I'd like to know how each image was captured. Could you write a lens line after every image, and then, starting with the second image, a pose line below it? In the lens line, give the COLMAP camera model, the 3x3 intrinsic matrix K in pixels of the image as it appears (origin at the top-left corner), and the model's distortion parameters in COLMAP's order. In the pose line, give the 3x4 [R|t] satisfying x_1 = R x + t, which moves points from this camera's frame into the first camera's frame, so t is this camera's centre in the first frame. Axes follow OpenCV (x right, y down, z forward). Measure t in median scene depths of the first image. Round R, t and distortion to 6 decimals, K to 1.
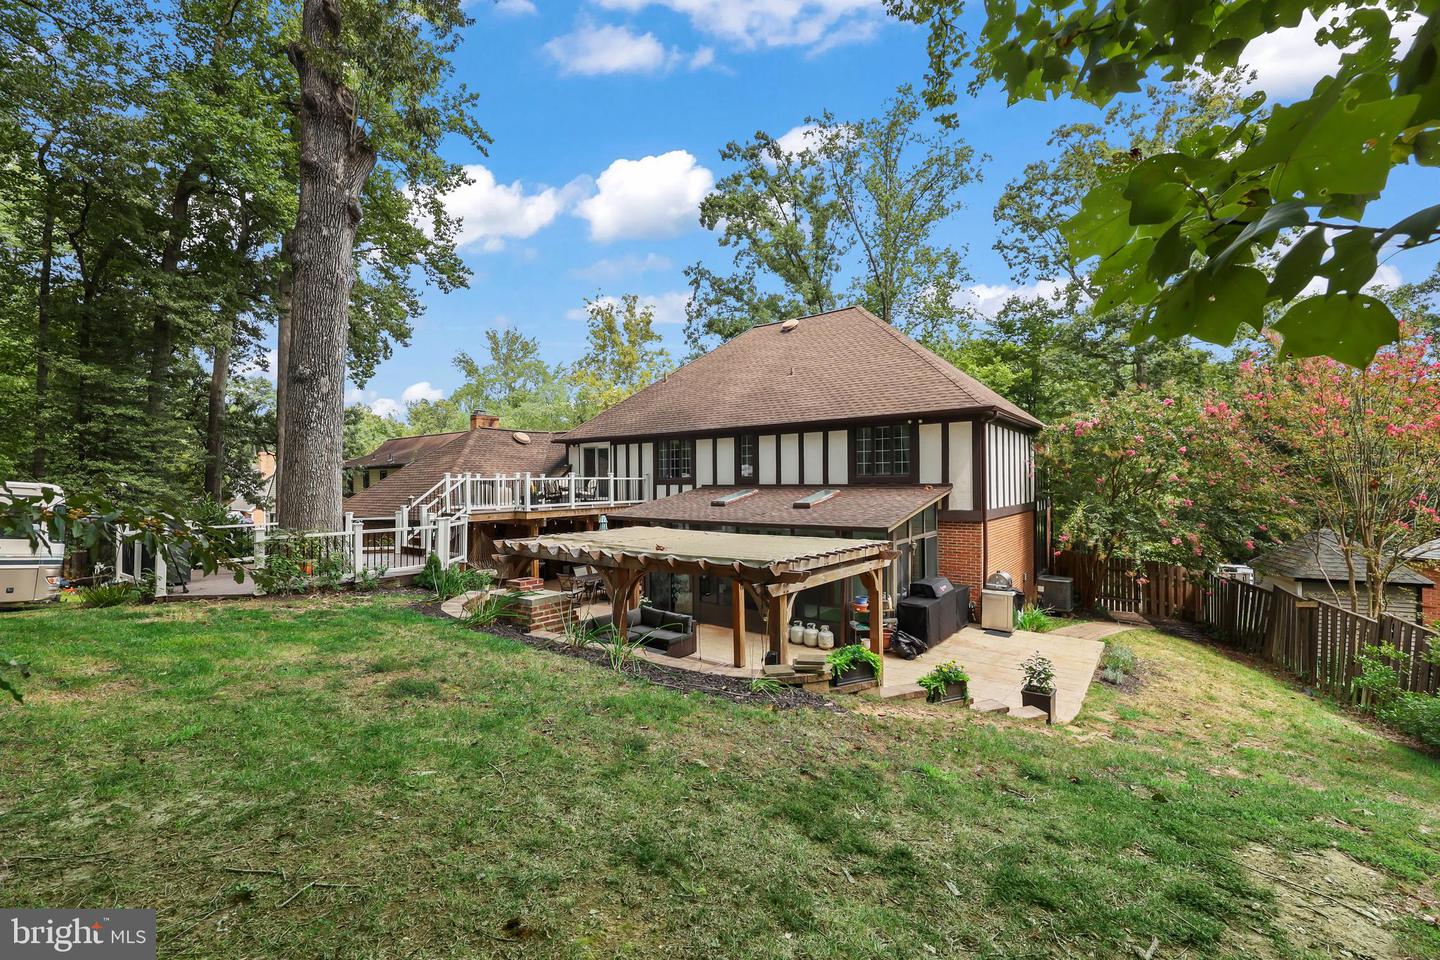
lens RADIAL K [[577.0, 0, 716.6], [0, 577.0, 483.6], [0, 0, 1]] dist [0.001900, 0.000346]
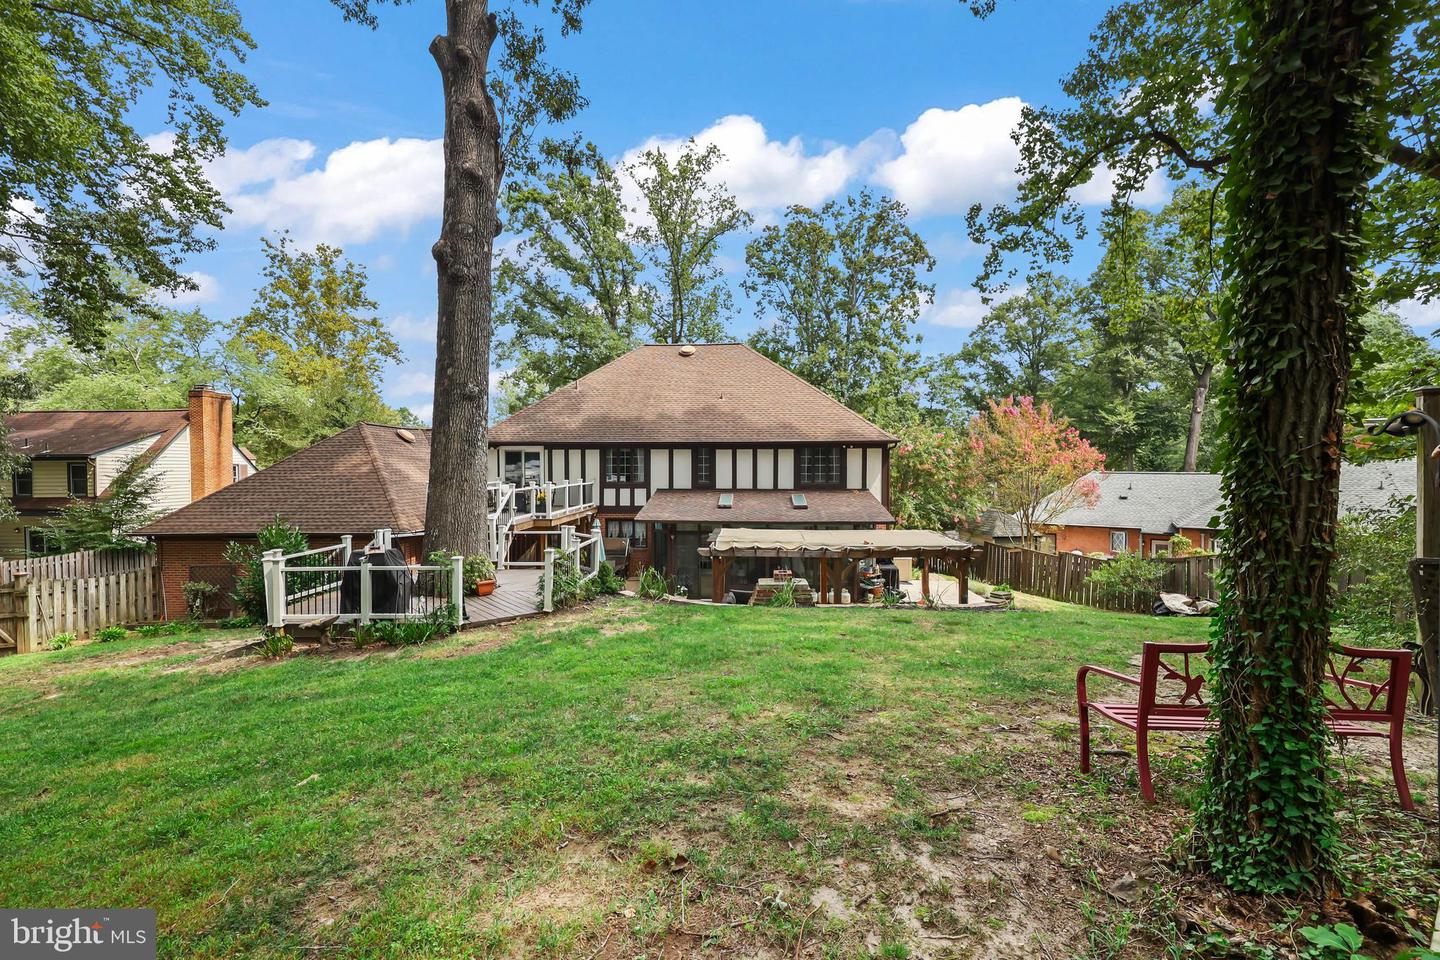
lens RADIAL K [[578.2, 0, 720.0], [0, 578.2, 480.0], [0, 0, 1]] dist [0.003513, 0.000072]
pose [[0.823229, -0.007402, 0.567661, -0.614110], [-0.004488, 0.999799, 0.019545, -0.039826], [-0.567691, -0.018638, 0.823030, -0.040918]]
